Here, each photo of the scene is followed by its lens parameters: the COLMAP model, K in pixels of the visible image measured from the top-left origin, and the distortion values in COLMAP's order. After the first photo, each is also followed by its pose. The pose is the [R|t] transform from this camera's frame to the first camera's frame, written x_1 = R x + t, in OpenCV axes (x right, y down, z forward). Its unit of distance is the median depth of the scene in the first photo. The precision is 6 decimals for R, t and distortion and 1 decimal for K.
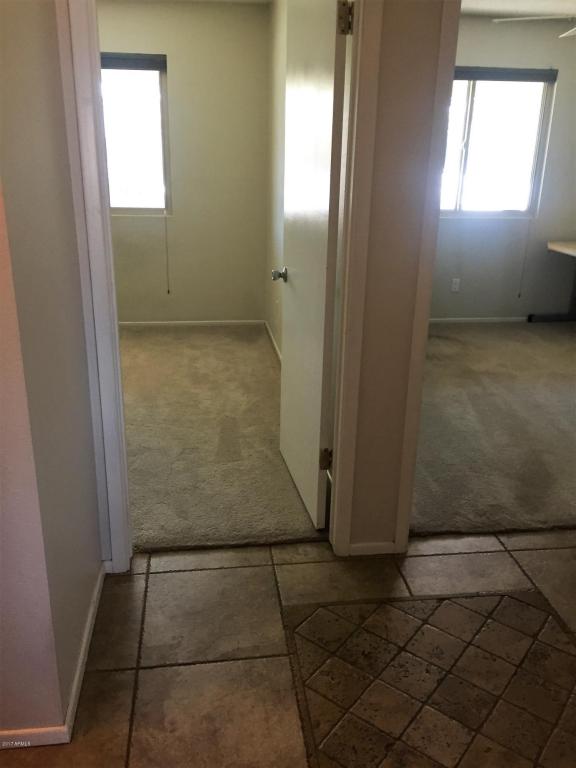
lens RADIAL K [[648.9, 0, 285.4], [0, 648.9, 382.1], [0, 0, 1]] dist [0.070190, -0.083938]
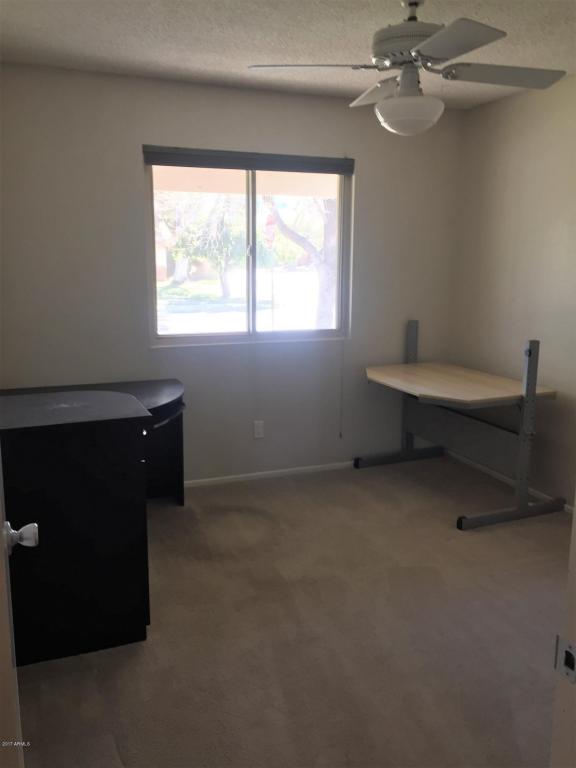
lens RADIAL K [[648.9, 0, 287.1], [0, 648.9, 385.3], [0, 0, 1]] dist [0.070190, -0.083938]
pose [[0.967951, -0.063214, 0.243054, 0.122923], [0.095195, 0.987934, -0.122165, -0.112097], [-0.232399, 0.141387, 0.962289, 0.288901]]
